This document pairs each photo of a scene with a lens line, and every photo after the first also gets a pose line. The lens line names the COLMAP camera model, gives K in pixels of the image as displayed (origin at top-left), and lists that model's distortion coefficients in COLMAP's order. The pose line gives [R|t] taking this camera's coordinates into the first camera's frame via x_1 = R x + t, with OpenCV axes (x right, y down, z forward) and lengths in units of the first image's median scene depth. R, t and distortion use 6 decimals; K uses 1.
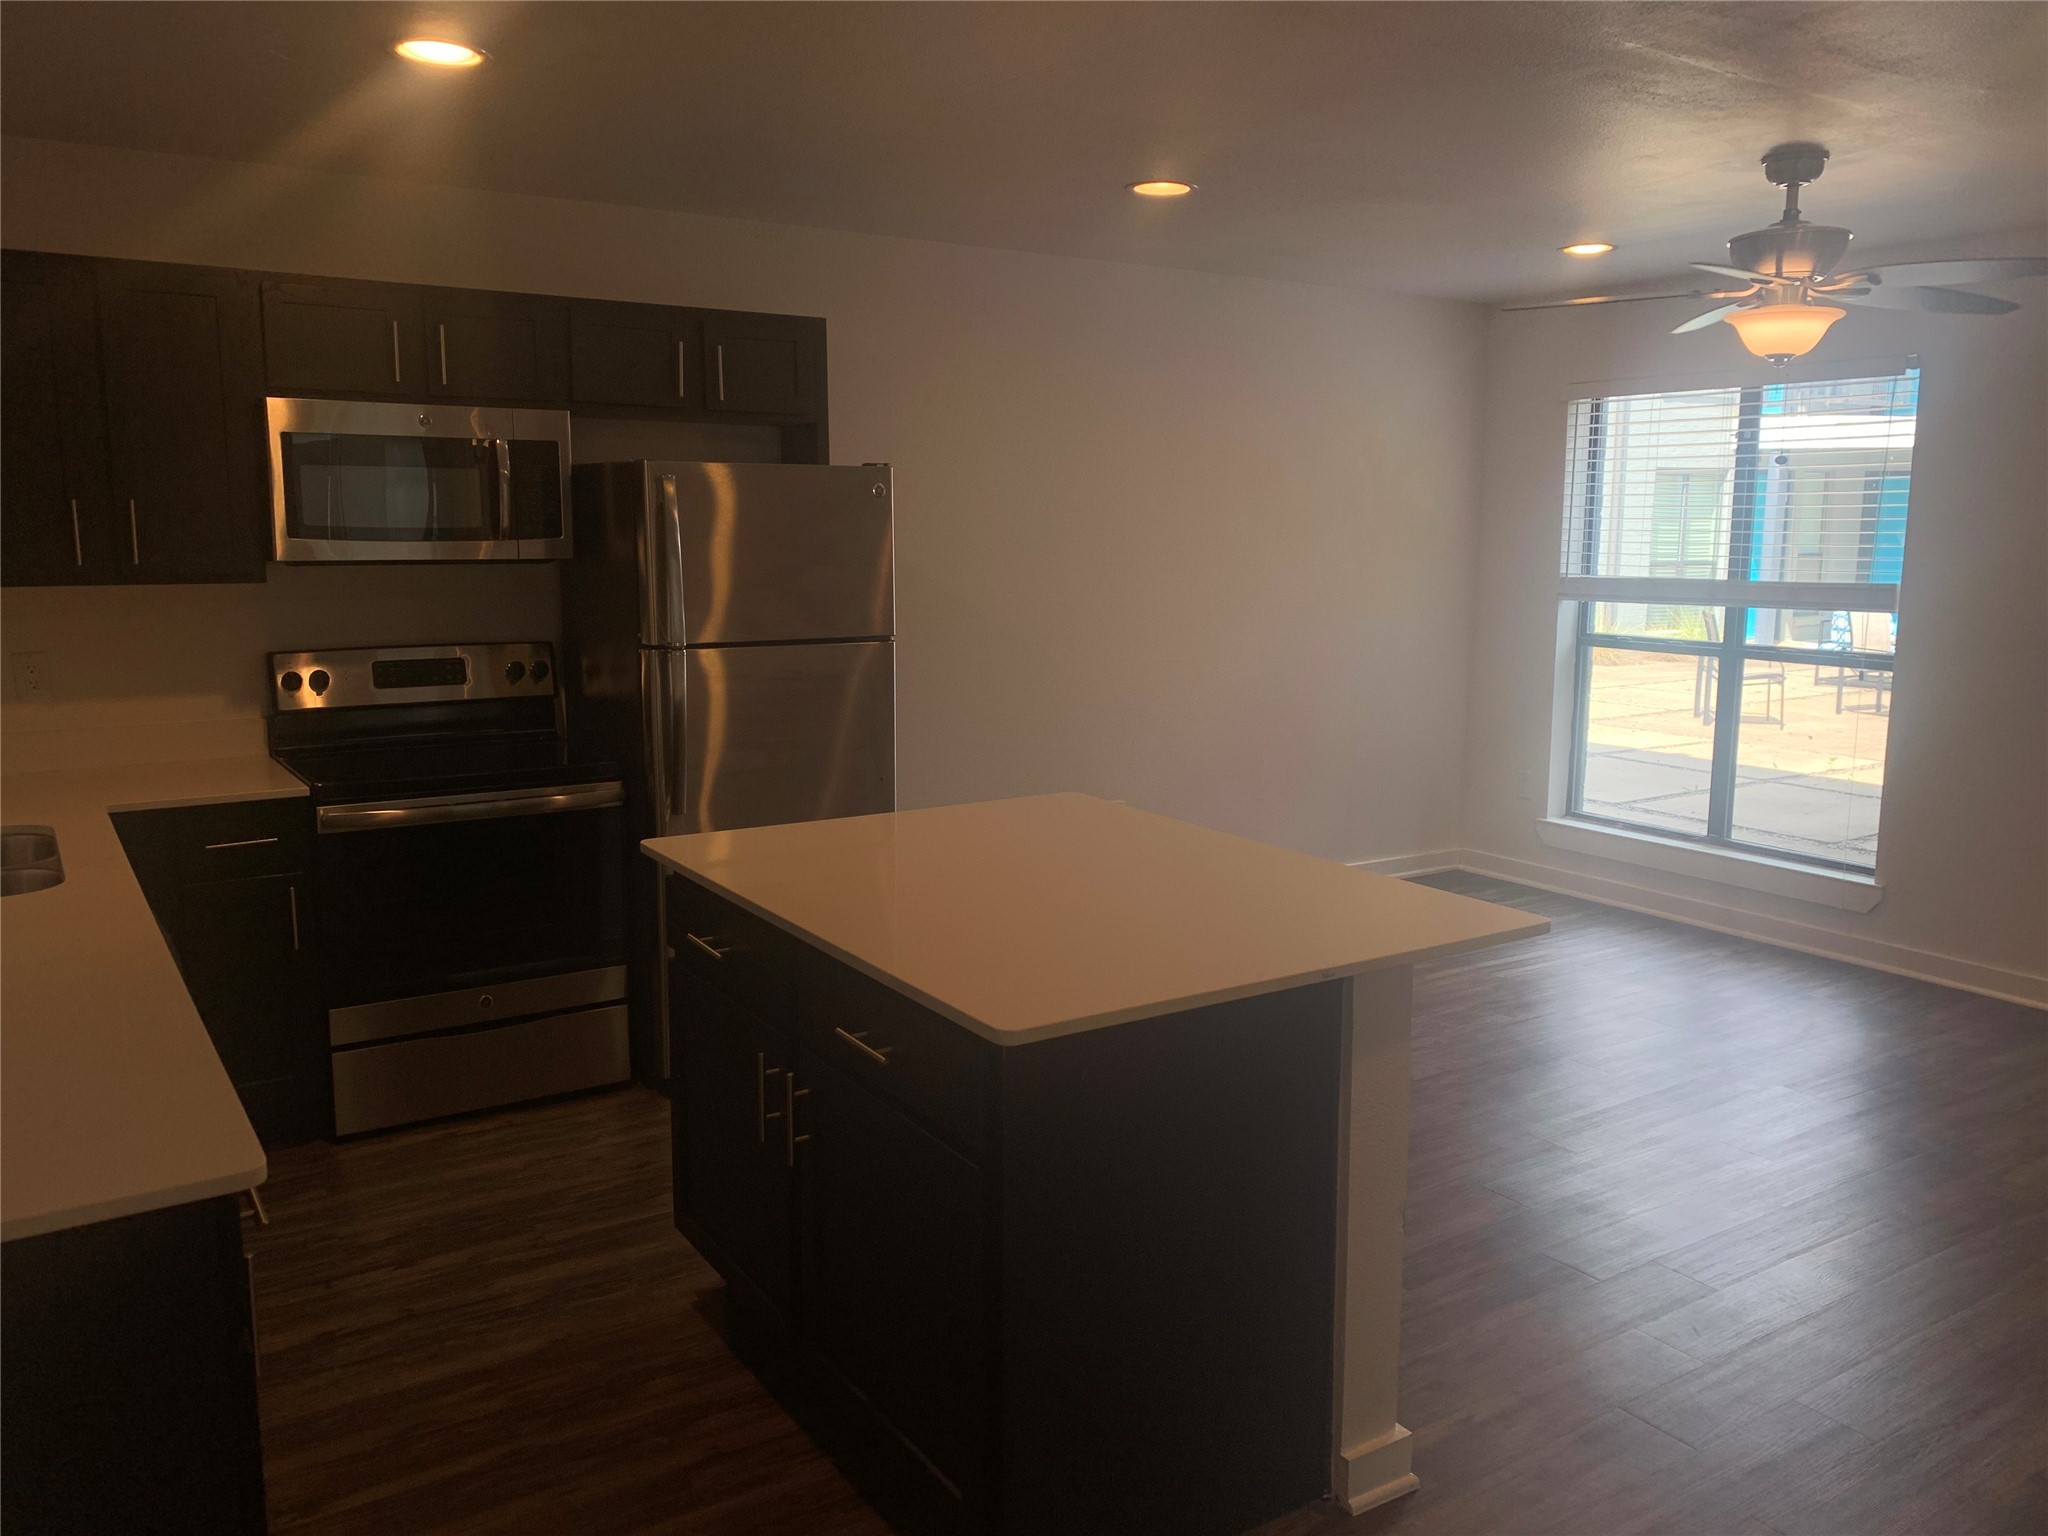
lens RADIAL K [[1573.0, 0, 1024.0], [0, 1573.0, 768.0], [0, 0, 1]] dist [0.077091, -0.101279]
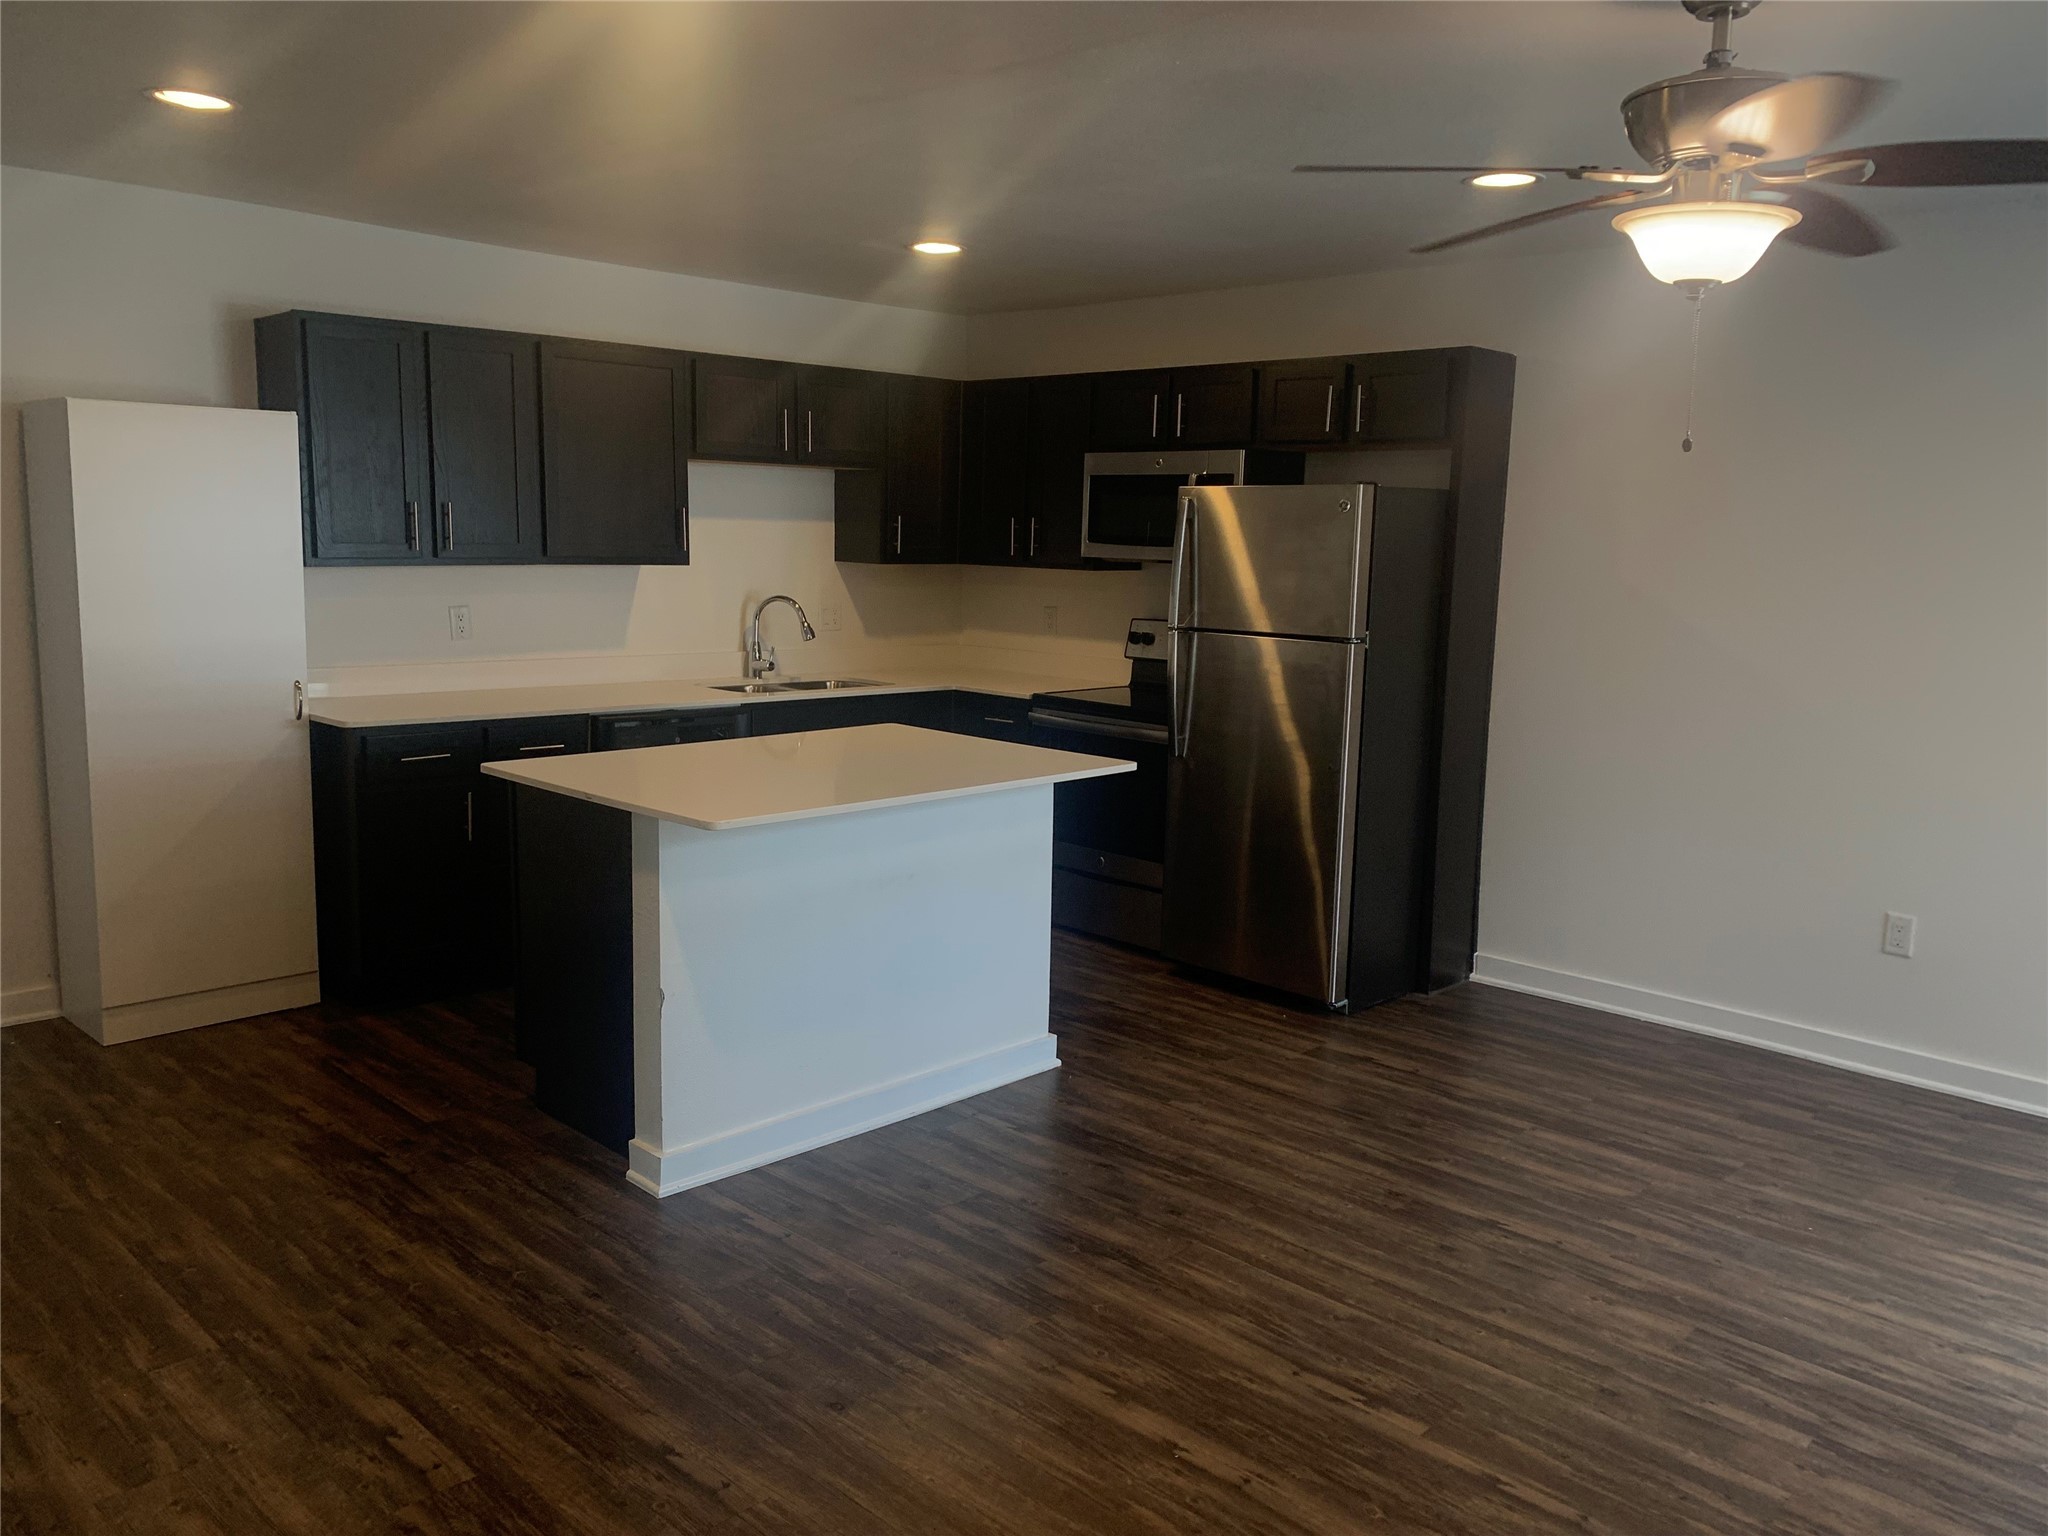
lens RADIAL K [[1573.0, 0, 1024.0], [0, 1573.0, 768.0], [0, 0, 1]] dist [0.077091, -0.101279]
pose [[0.216580, 0.148627, -0.964885, 1.060849], [-0.171951, 0.978700, 0.112158, -0.090087], [0.961003, 0.141621, 0.237523, 0.603878]]
